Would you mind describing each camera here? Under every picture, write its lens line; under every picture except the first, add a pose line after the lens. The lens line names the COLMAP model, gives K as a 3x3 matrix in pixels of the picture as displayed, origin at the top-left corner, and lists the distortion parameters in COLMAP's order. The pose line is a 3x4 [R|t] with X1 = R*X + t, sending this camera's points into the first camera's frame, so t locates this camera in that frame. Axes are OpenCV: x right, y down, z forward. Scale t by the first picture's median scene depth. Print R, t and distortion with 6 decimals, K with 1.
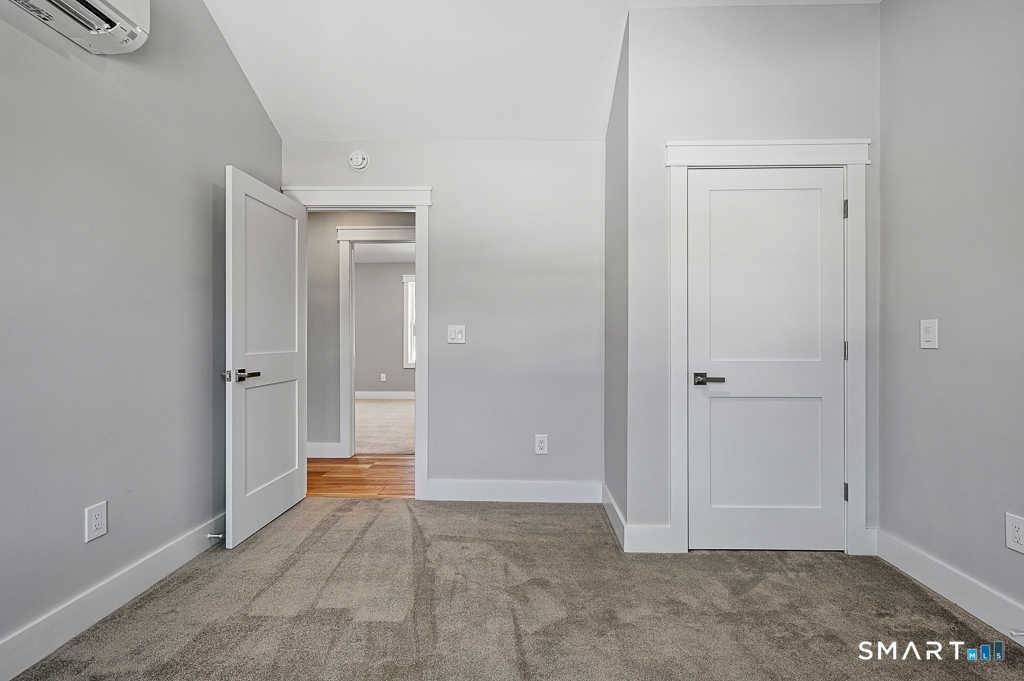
lens RADIAL K [[482.3, 0, 513.8], [0, 482.3, 337.8], [0, 0, 1]] dist [0.021258, 0.000264]
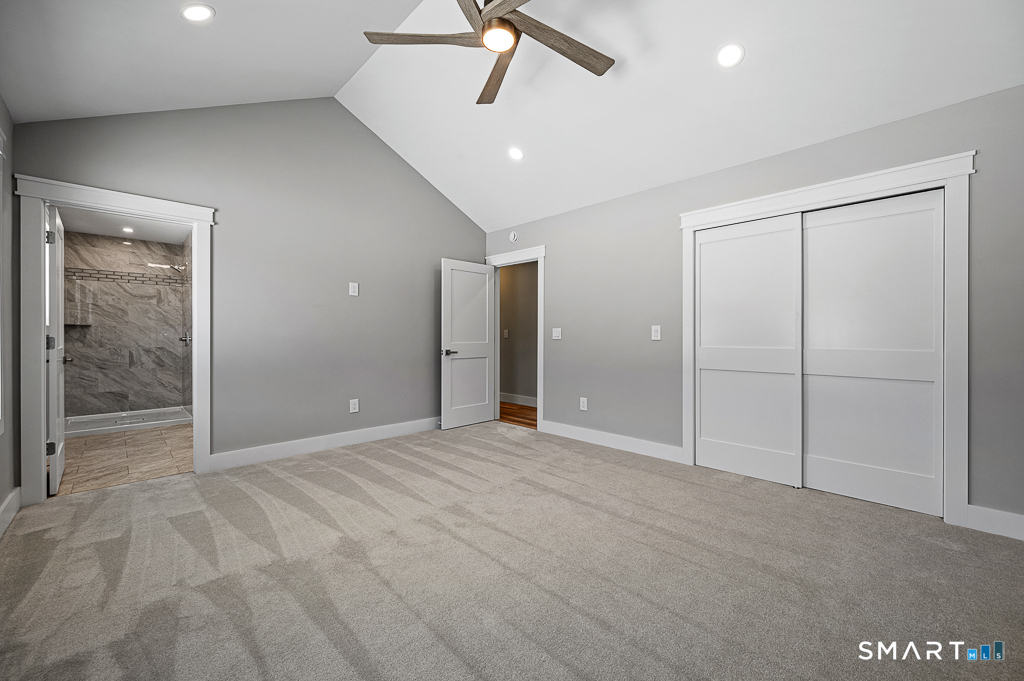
lens RADIAL K [[410.0, 0, 517.3], [0, 410.0, 335.0], [0, 0, 1]] dist [0.000442, -0.000340]
pose [[0.713176, -0.002119, -0.700982, 0.935364], [-0.003547, 0.999972, -0.006631, 0.009599], [0.700976, 0.007216, 0.713148, -0.096523]]
